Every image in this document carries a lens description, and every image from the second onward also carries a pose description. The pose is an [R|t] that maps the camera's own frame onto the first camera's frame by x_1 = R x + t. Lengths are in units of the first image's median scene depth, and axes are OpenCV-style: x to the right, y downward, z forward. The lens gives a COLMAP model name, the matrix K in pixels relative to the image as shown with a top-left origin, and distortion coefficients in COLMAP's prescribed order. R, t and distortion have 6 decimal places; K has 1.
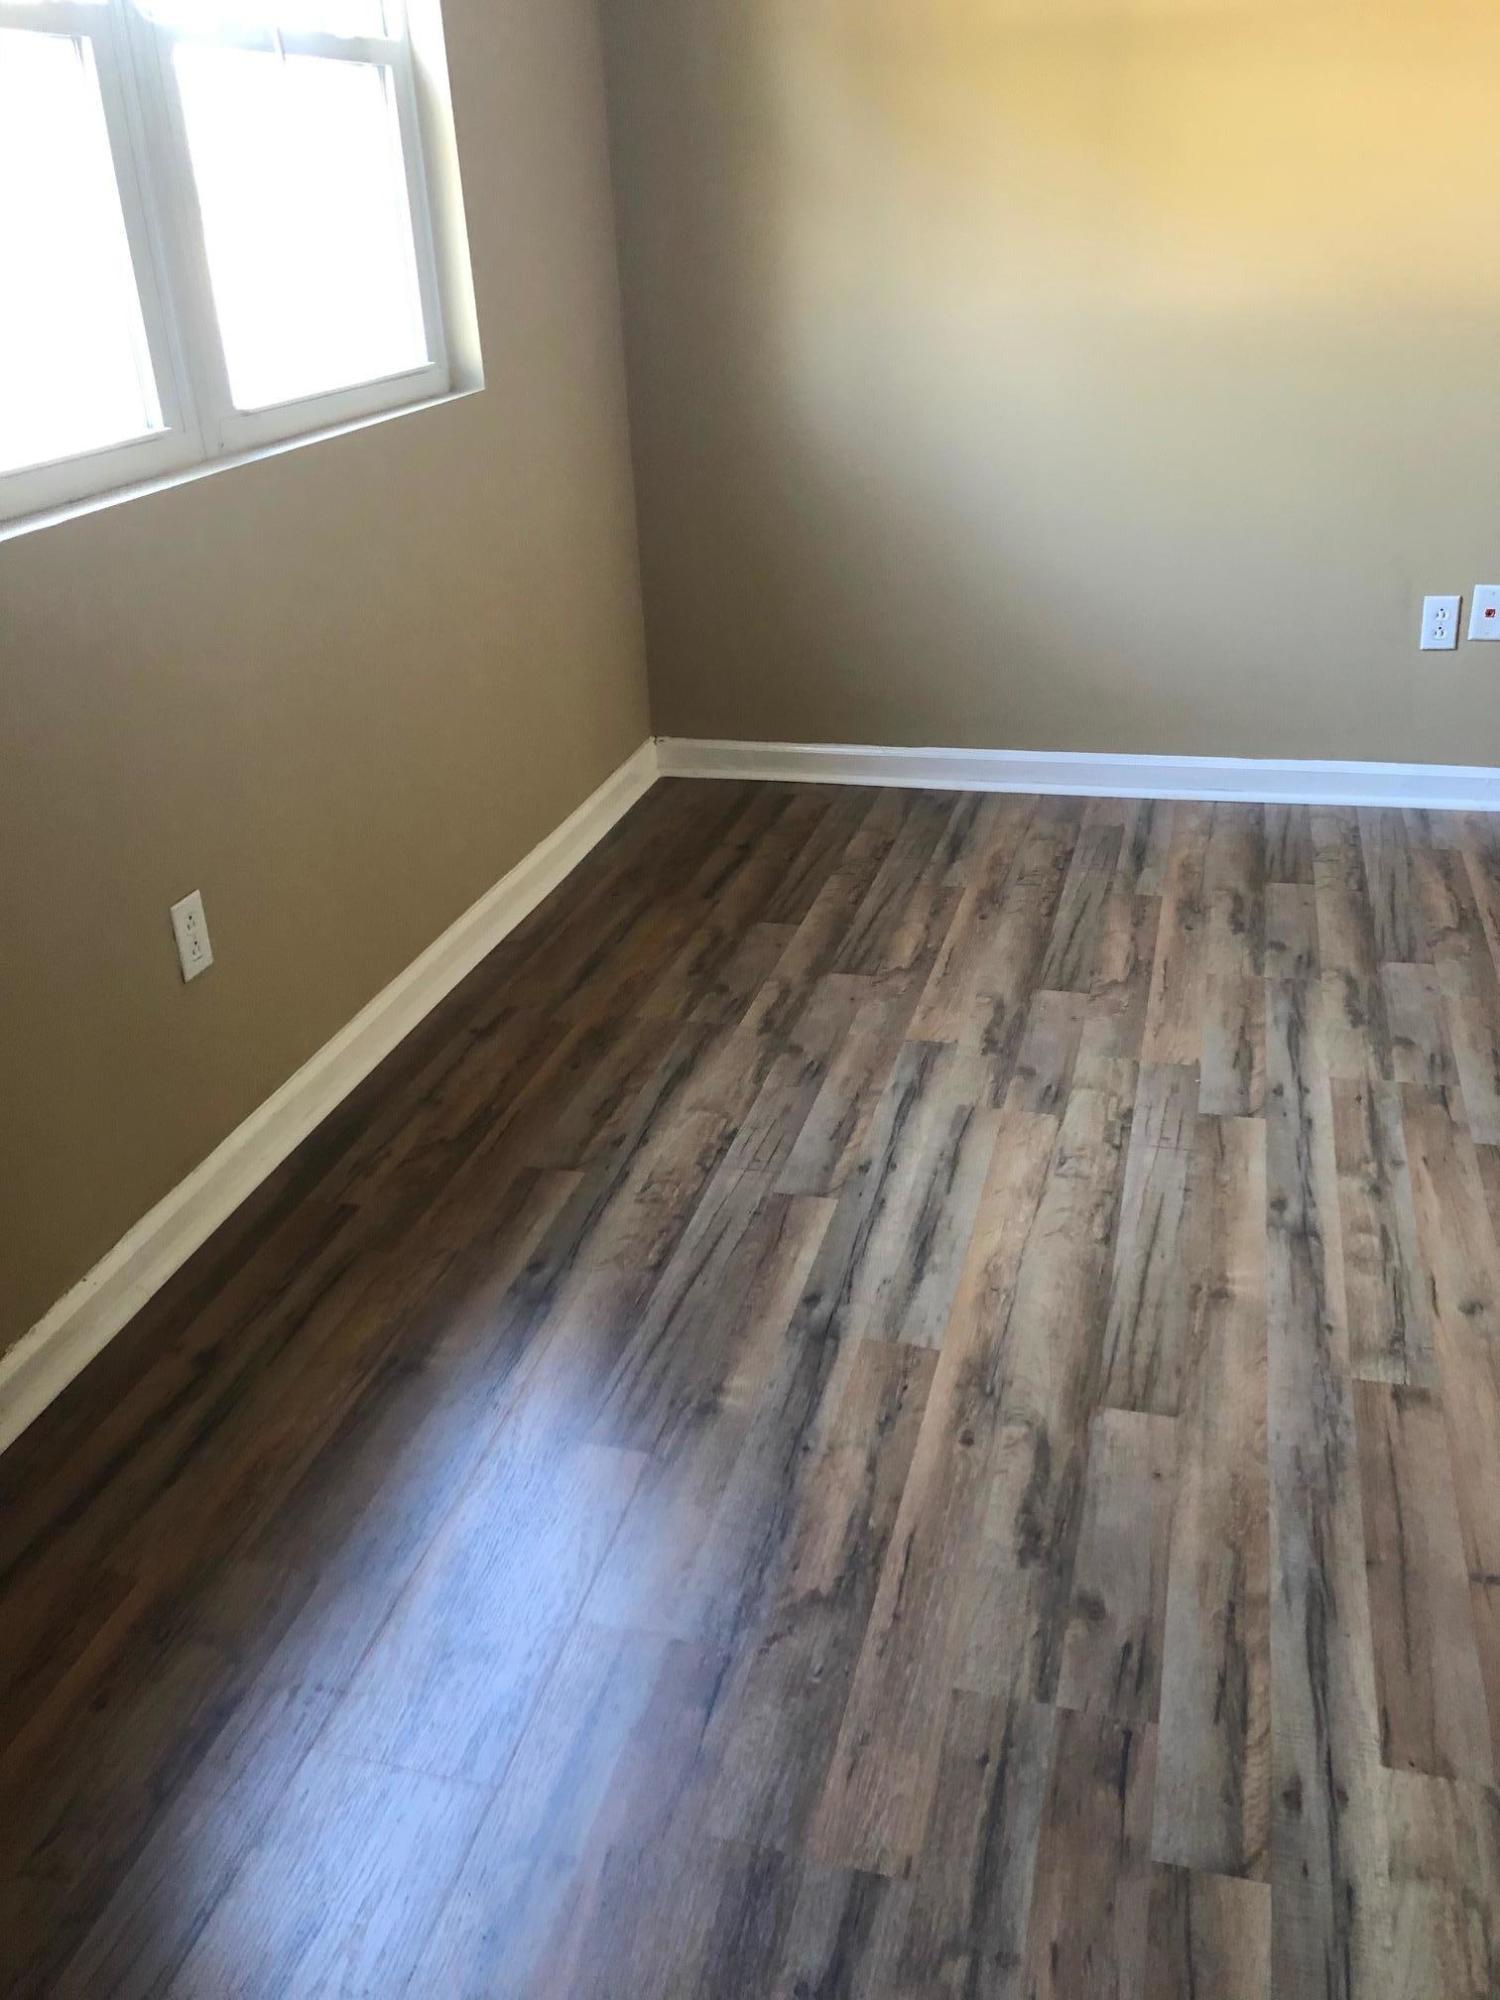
lens RADIAL K [[1640.1, 0, 750.3], [0, 1640.1, 970.1], [0, 0, 1]] dist [0.027228, -0.032211]
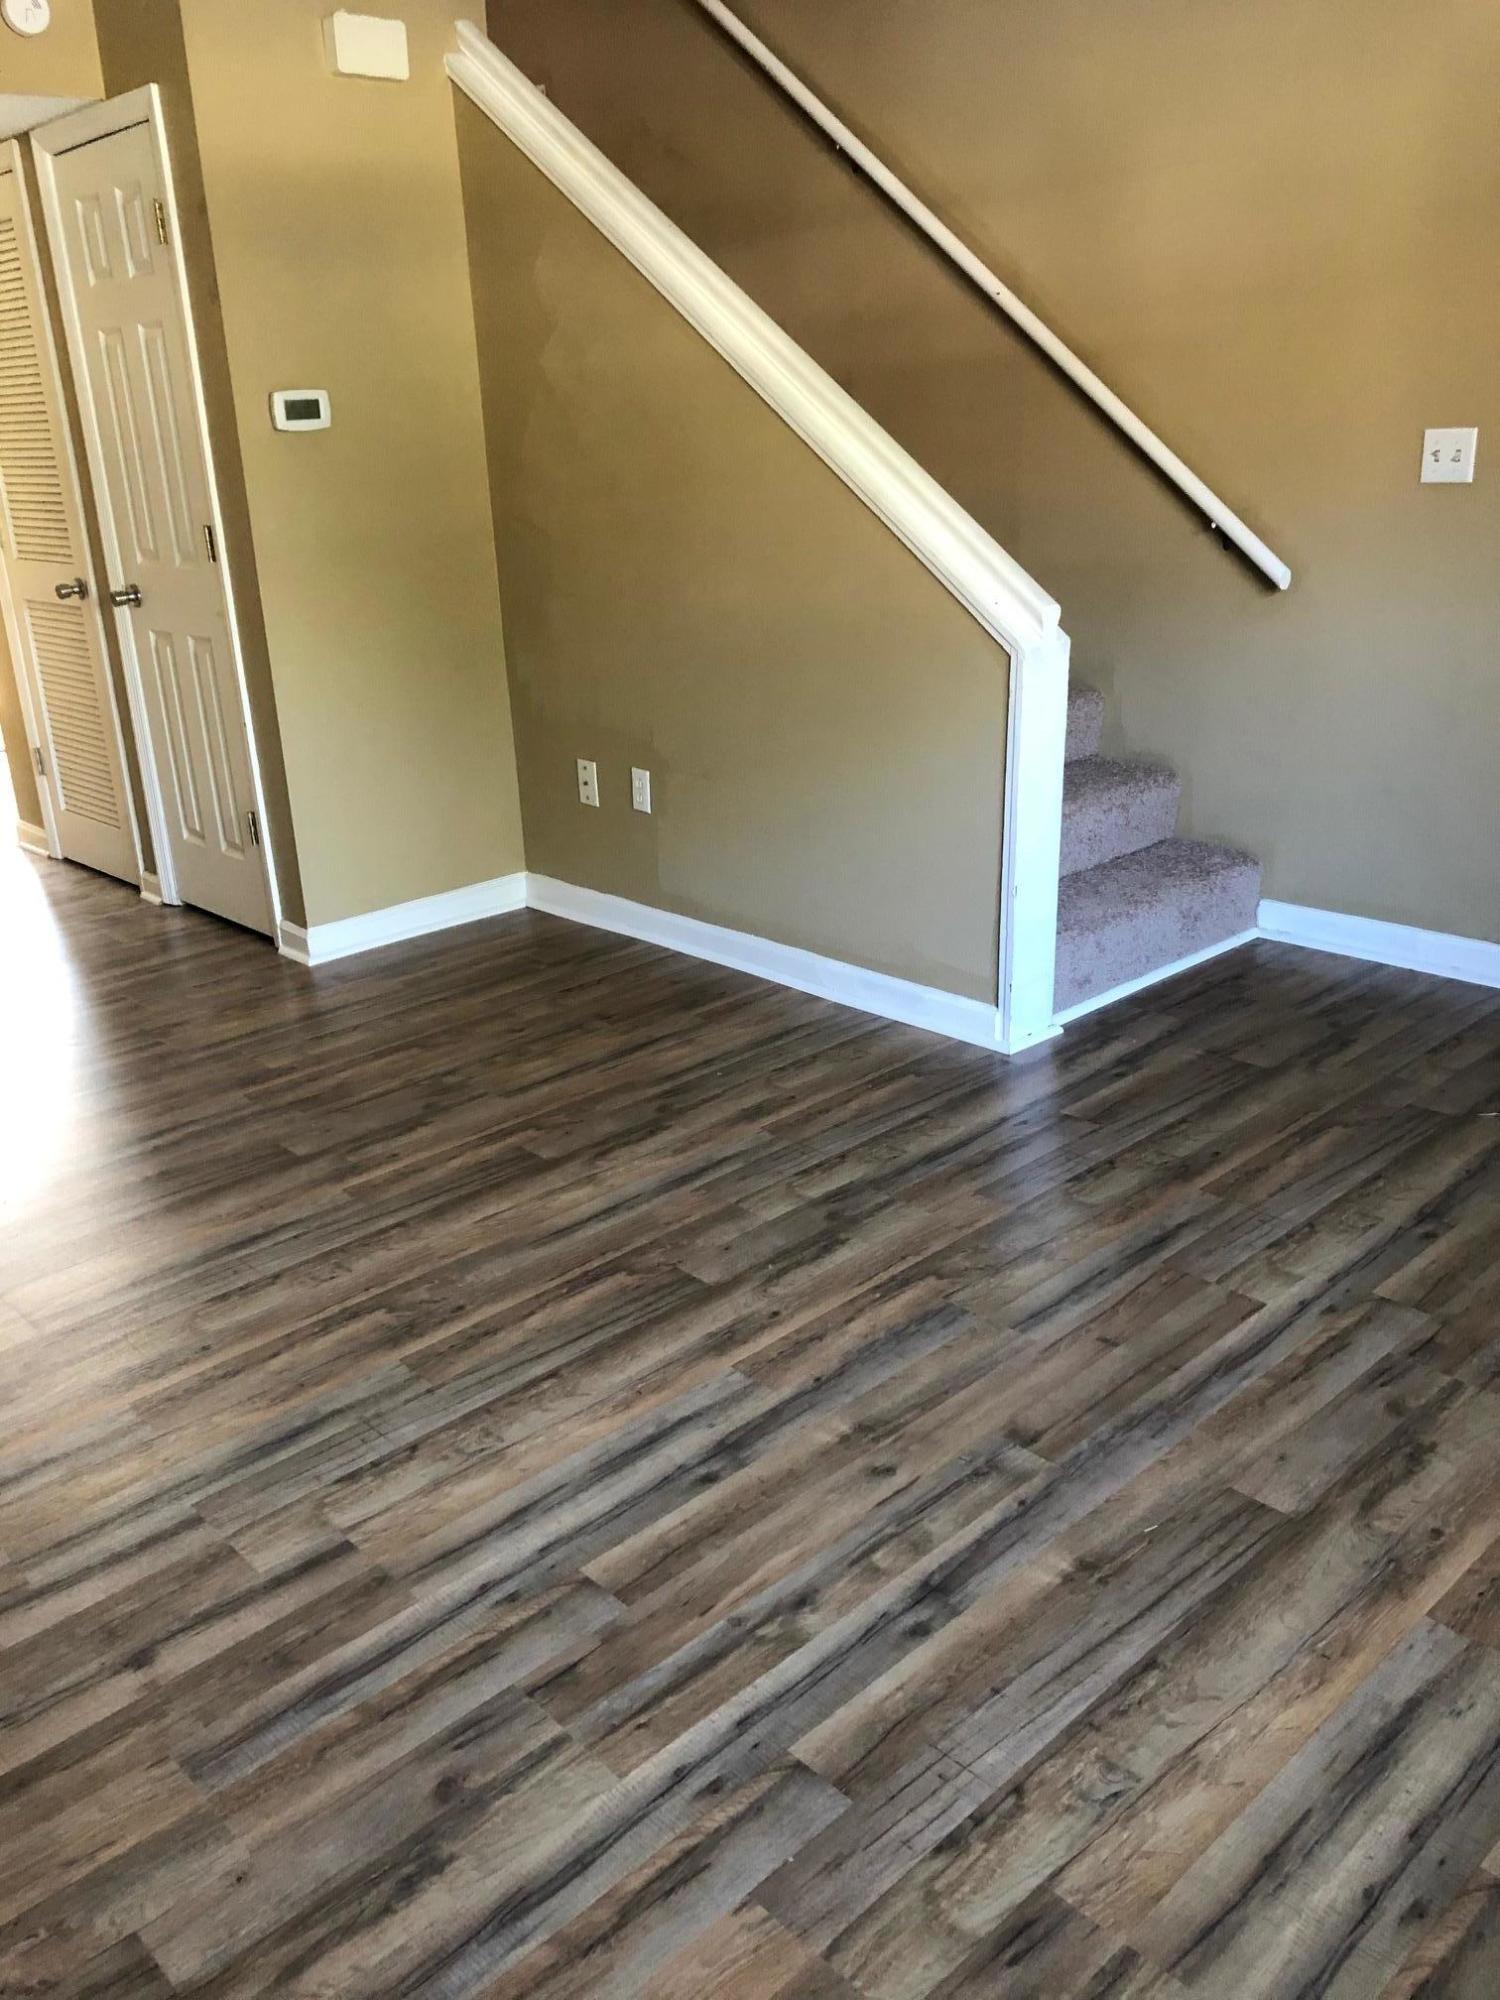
lens RADIAL K [[1640.1, 0, 725.5], [0, 1640.1, 968.2], [0, 0, 1]] dist [0.027228, -0.032211]
pose [[-0.844895, -0.085938, 0.527985, -0.011067], [0.311138, 0.723933, 0.615723, -0.711301], [-0.435140, 0.684497, -0.584908, 1.425366]]
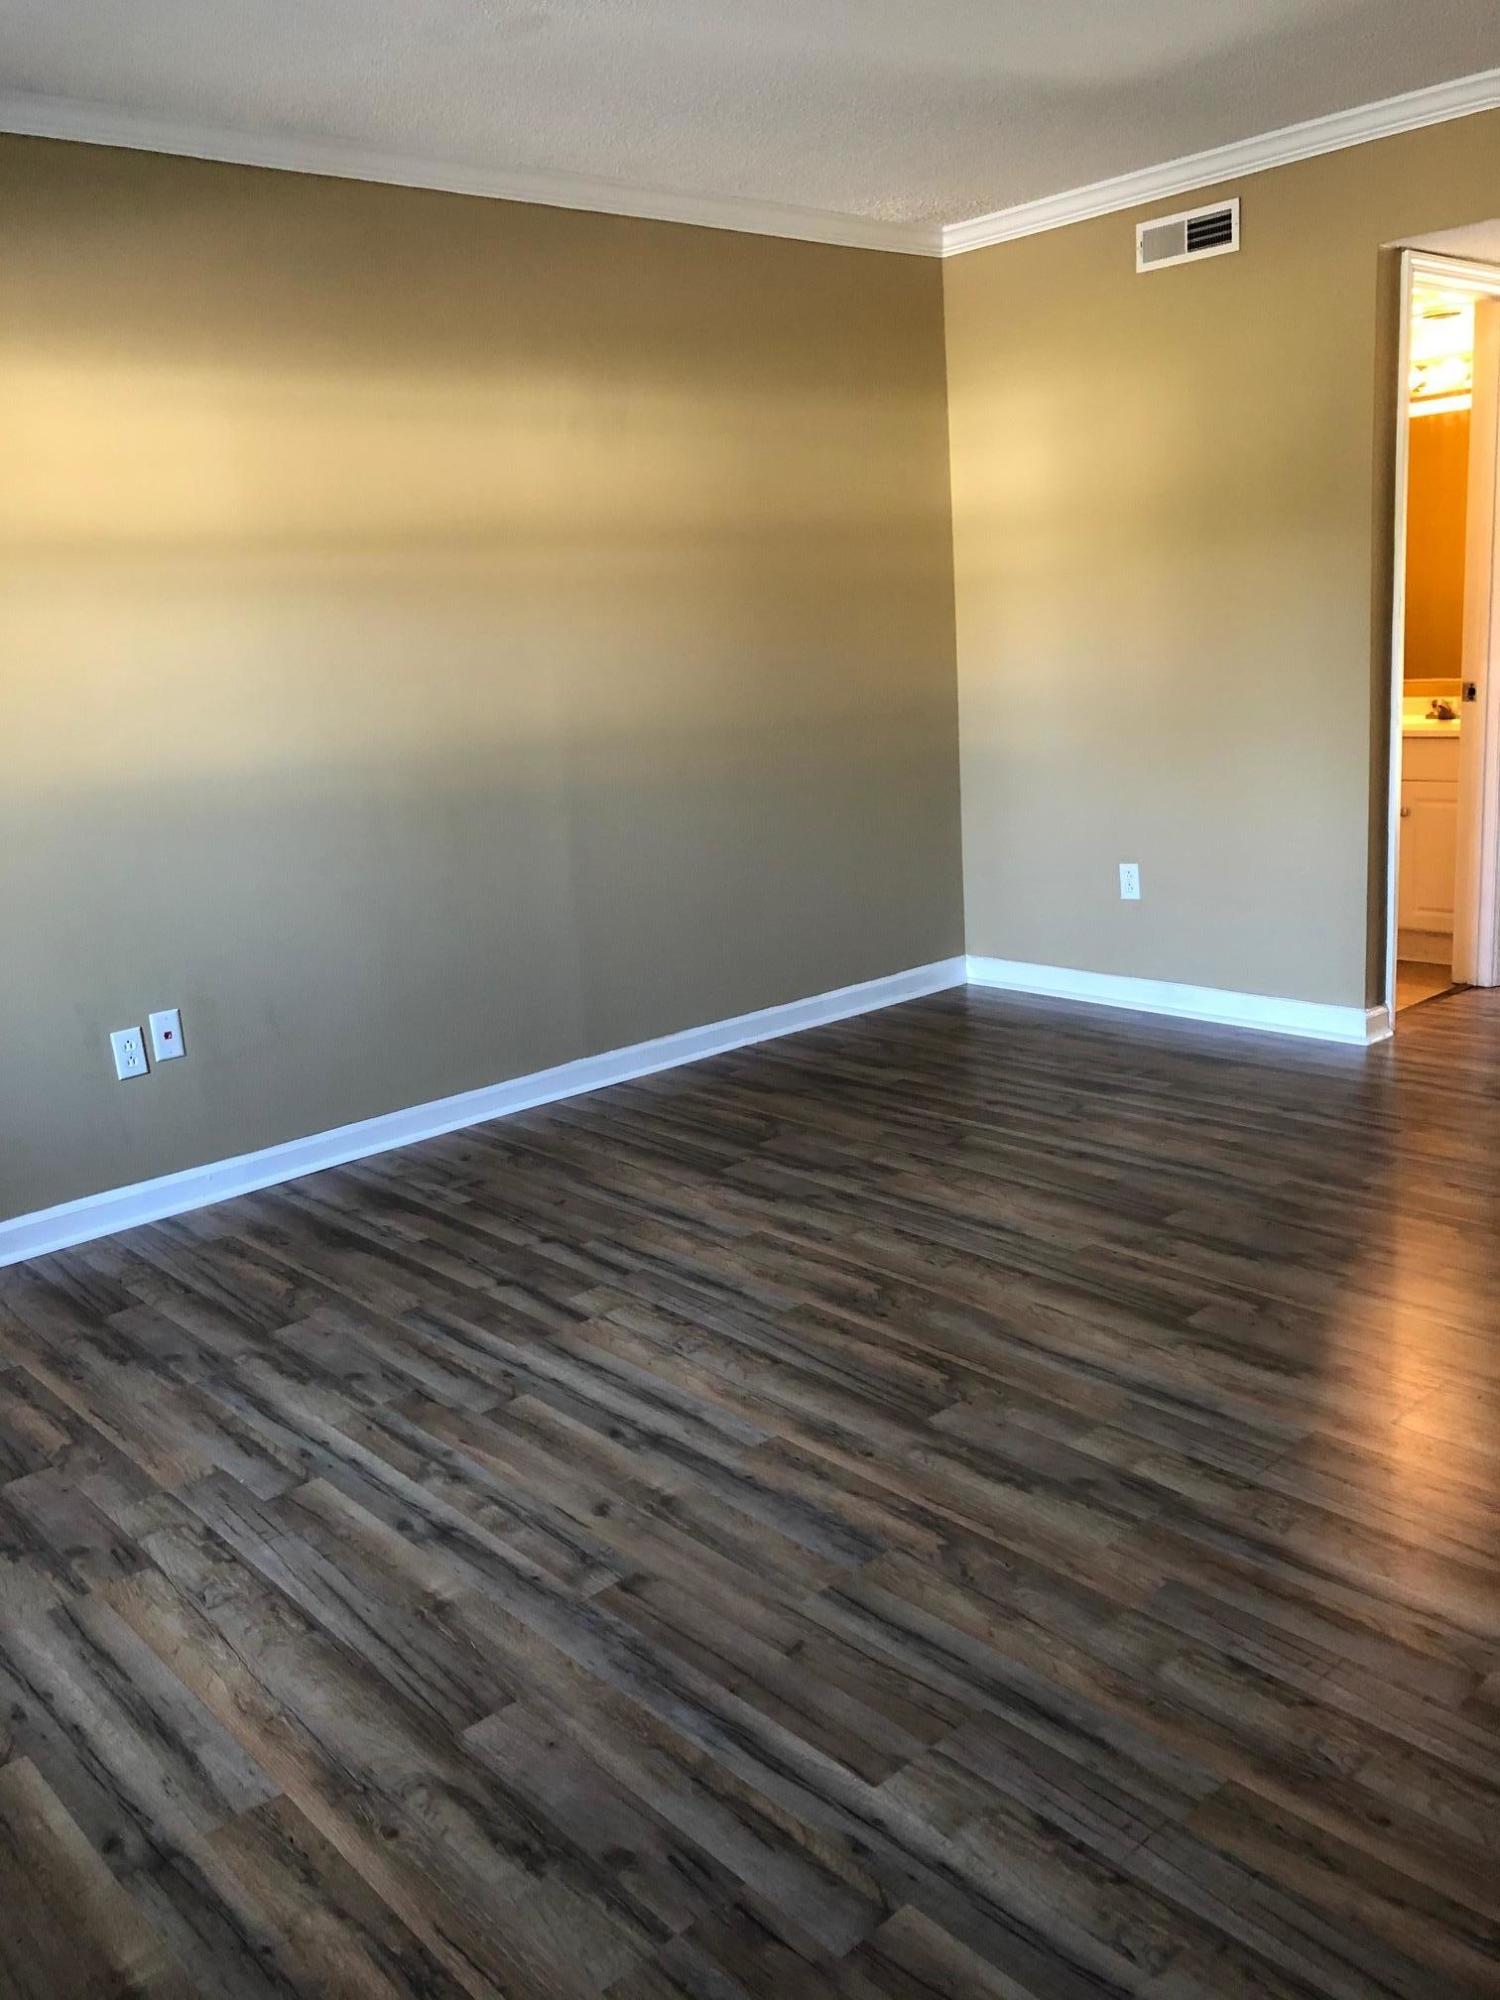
lens RADIAL K [[1640.1, 0, 724.7], [0, 1640.1, 989.8], [0, 0, 1]] dist [0.027228, -0.032211]
pose [[0.550467, -0.174953, 0.816319, -0.424775], [0.396819, 0.915111, -0.071460, -0.021592], [-0.734521, 0.363267, 0.573163, 0.100849]]
